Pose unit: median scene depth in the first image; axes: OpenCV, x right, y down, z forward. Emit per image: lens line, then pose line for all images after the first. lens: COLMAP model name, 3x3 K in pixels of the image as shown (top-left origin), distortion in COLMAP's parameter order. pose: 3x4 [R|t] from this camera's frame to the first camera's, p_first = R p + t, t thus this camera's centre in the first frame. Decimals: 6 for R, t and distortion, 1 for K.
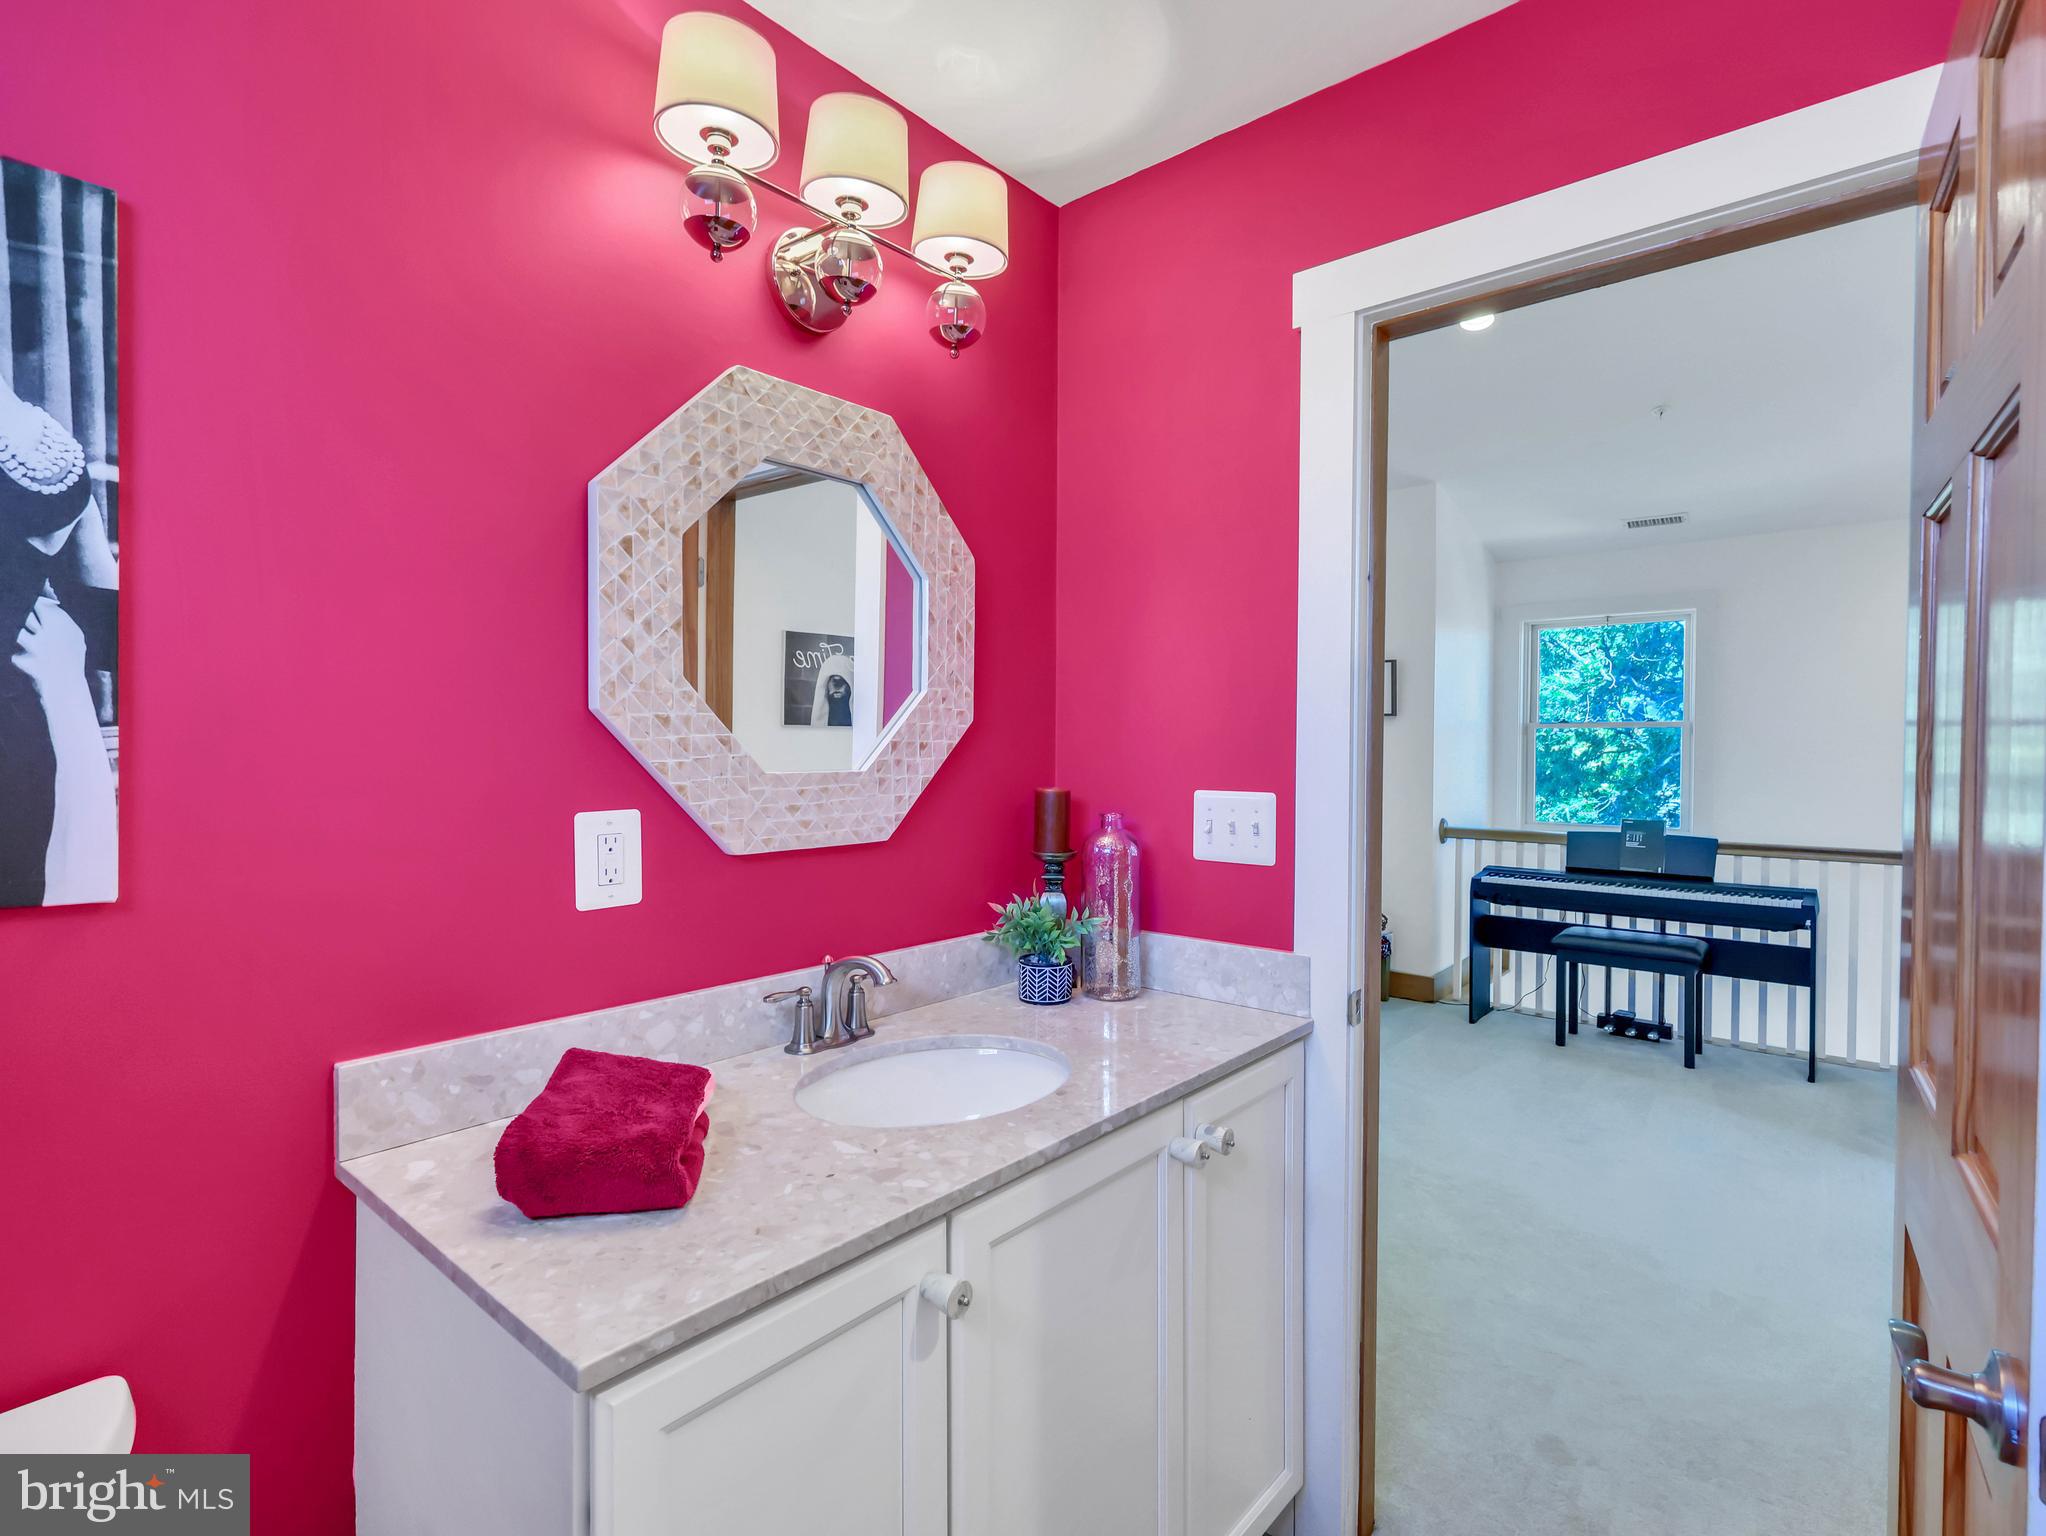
lens RADIAL K [[1005.7, 0, 1008.8], [0, 1005.7, 762.7], [0, 0, 1]] dist [0.000872, 0.000482]
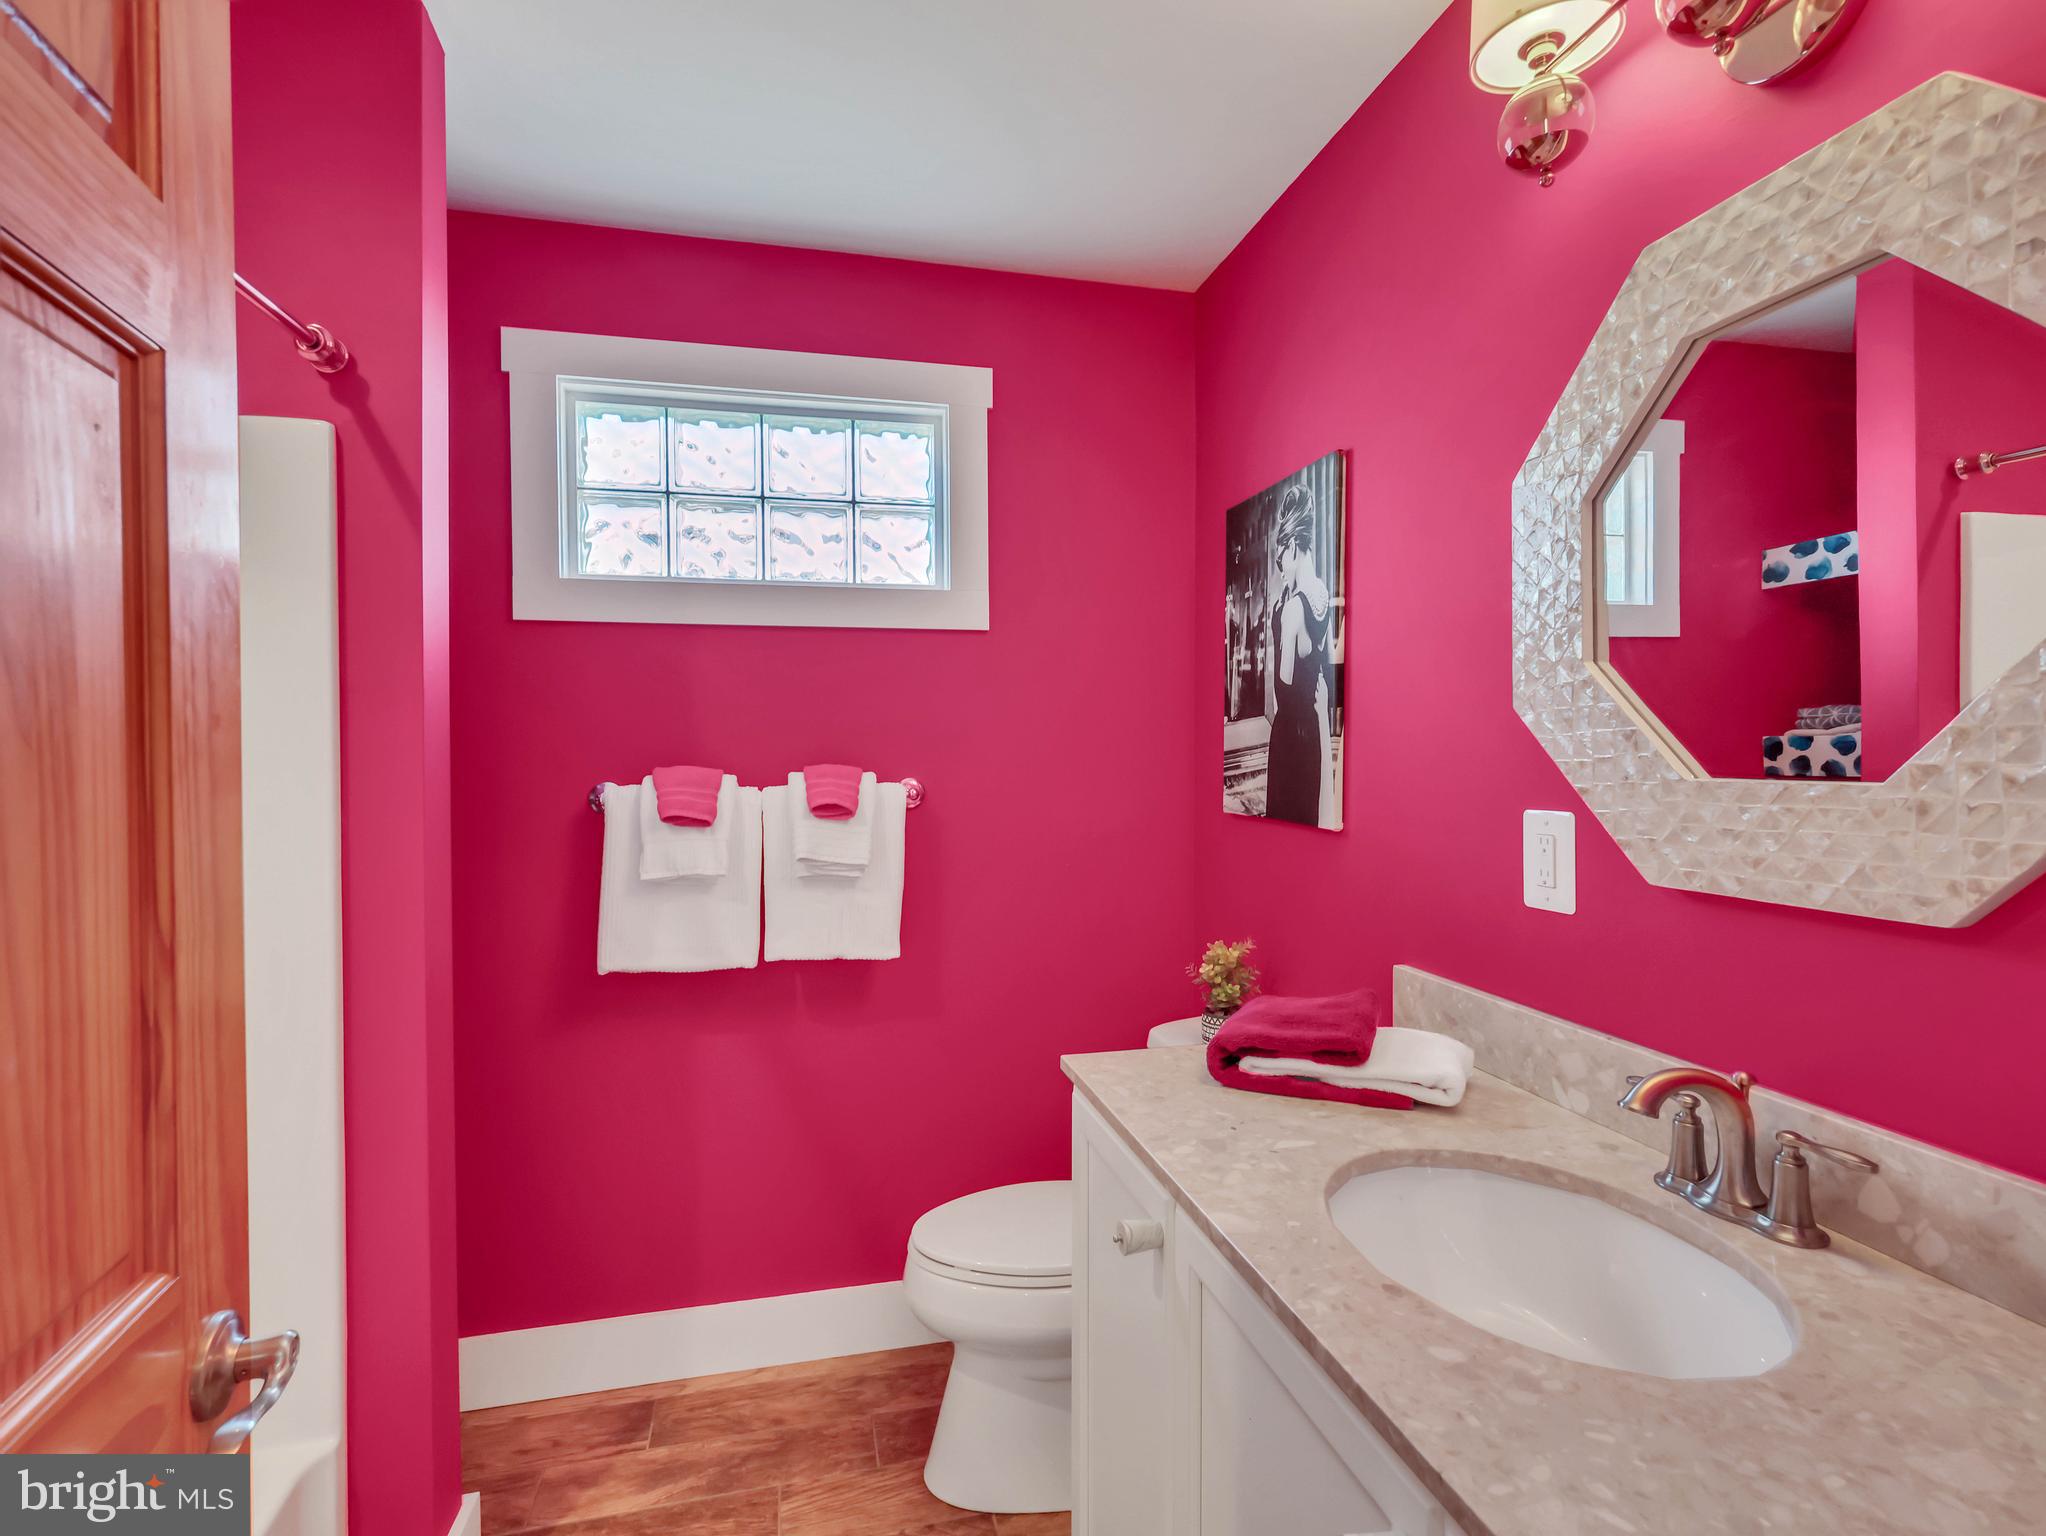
lens RADIAL K [[1005.7, 0, 1008.8], [0, 1005.7, 762.7], [0, 0, 1]] dist [0.000872, 0.000482]
pose [[-0.597575, 0.010555, -0.801744, 0.903028], [-0.003761, 0.999865, 0.015966, -0.015378], [0.801804, 0.012556, -0.597455, 1.523575]]
